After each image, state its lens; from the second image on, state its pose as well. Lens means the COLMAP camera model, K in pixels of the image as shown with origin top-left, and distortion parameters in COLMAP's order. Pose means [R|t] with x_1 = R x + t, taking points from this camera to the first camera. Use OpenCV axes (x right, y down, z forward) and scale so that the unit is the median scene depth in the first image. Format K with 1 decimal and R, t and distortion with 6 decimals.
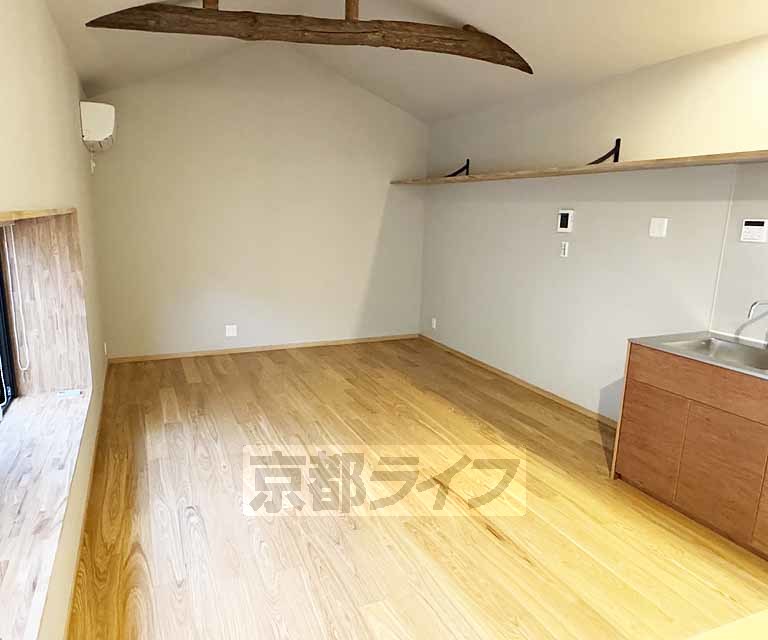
lens RADIAL K [[569.7, 0, 379.4], [0, 569.7, 320.7], [0, 0, 1]] dist [-0.010306, 0.000199]
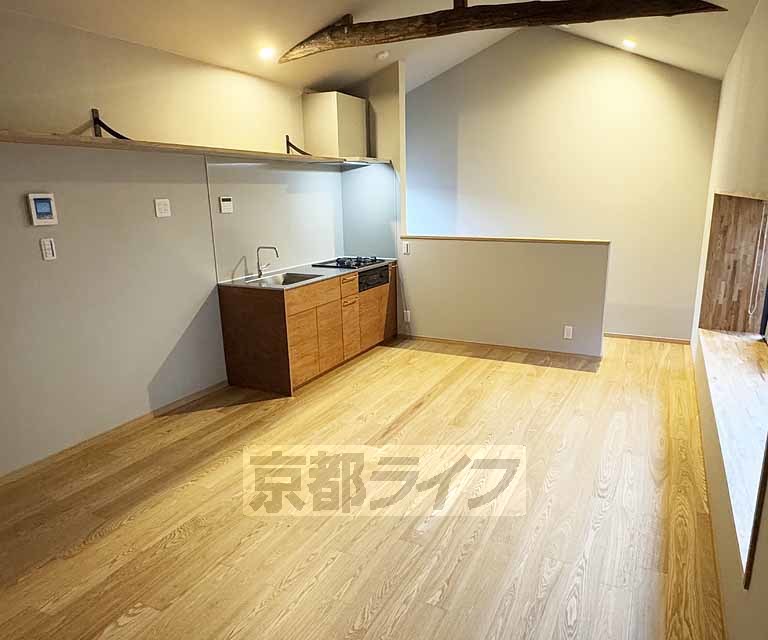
lens RADIAL K [[569.7, 0, 382.5], [0, 569.7, 322.9], [0, 0, 1]] dist [-0.010306, 0.000199]
pose [[-0.651607, -0.176376, 0.737767, -0.628227], [0.149676, 0.923576, 0.352993, -0.292269], [-0.743644, 0.340438, -0.575409, 1.444925]]
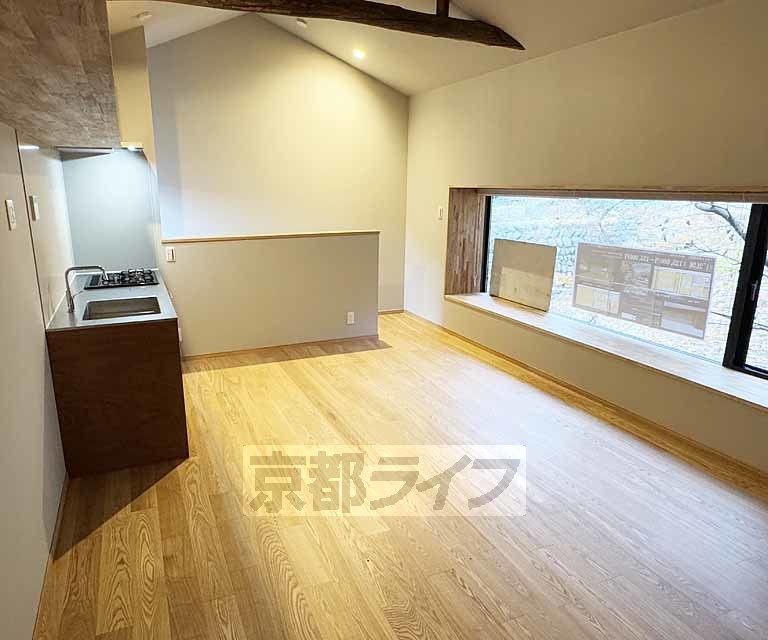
lens RADIAL K [[569.7, 0, 382.5], [0, 569.7, 322.3], [0, 0, 1]] dist [-0.010306, 0.000199]
pose [[-0.999986, -0.004296, -0.002955, 0.063359], [-0.005144, 0.905875, 0.423515, -0.337370], [0.000858, 0.423524, -0.905884, 1.687269]]
